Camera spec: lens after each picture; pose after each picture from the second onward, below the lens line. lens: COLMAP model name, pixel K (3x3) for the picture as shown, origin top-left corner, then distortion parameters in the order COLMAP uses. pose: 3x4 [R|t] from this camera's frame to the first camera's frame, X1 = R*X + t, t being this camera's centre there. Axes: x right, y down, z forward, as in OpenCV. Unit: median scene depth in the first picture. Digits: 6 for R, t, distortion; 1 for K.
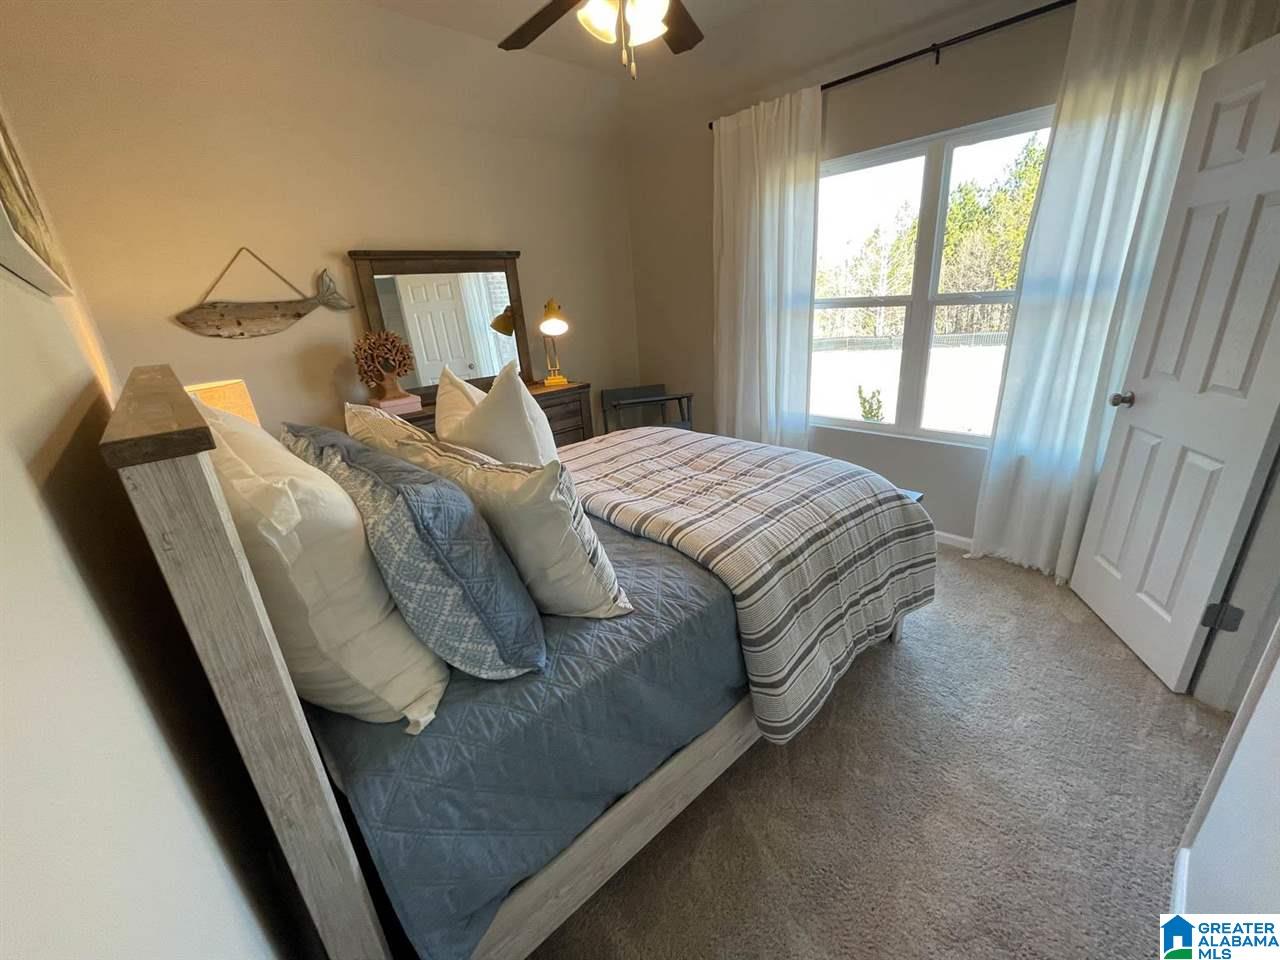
lens RADIAL K [[514.7, 0, 639.9], [0, 514.7, 487.8], [0, 0, 1]] dist [-0.002976, -0.000811]
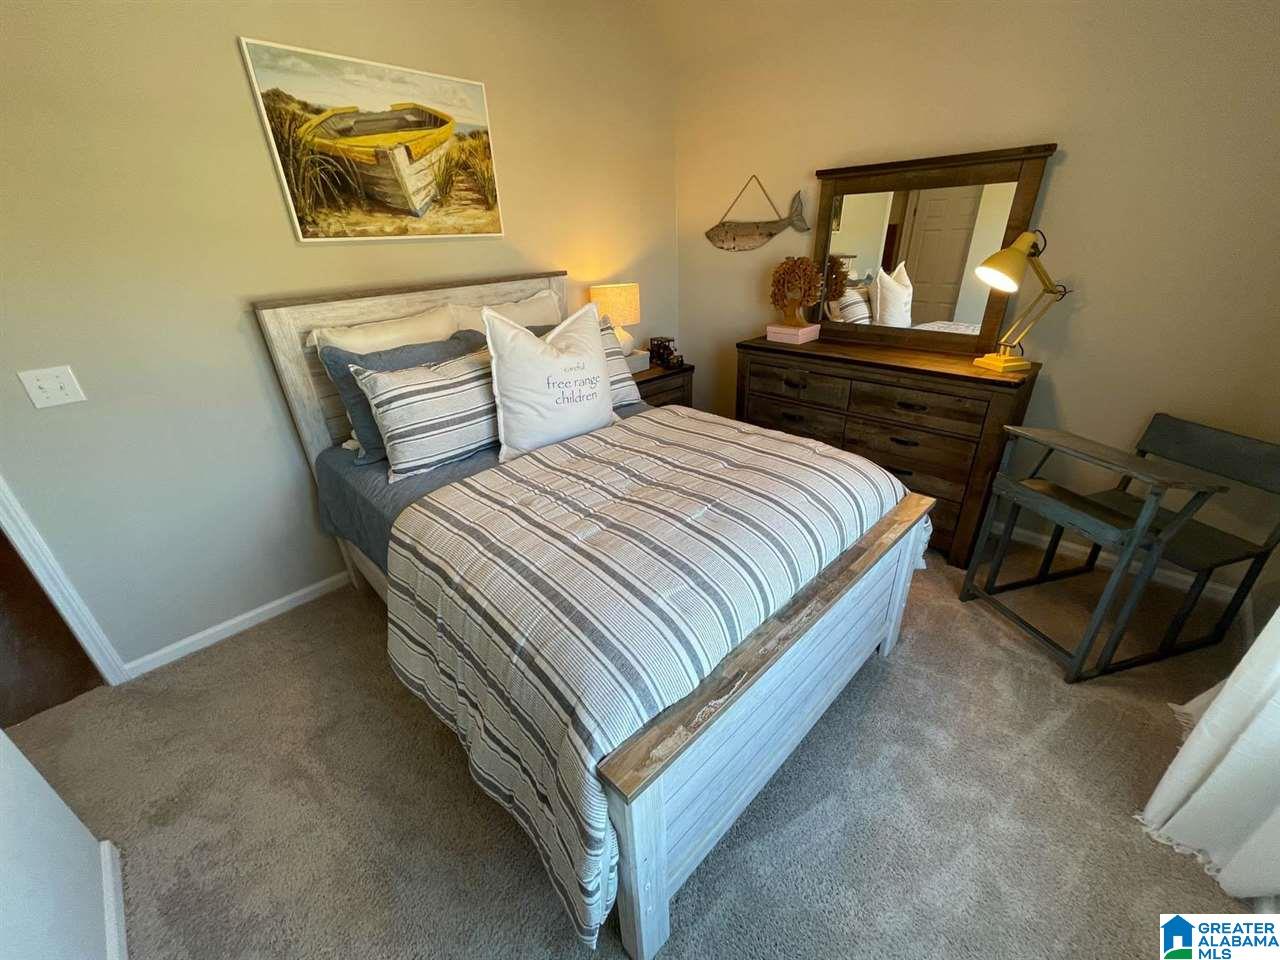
lens RADIAL K [[514.7, 0, 638.7], [0, 514.7, 488.1], [0, 0, 1]] dist [-0.002976, -0.000811]
pose [[0.025827, 0.504592, -0.862971, 0.644878], [-0.313645, 0.823760, 0.472278, -0.339827], [0.949189, 0.258469, 0.179538, 0.700536]]
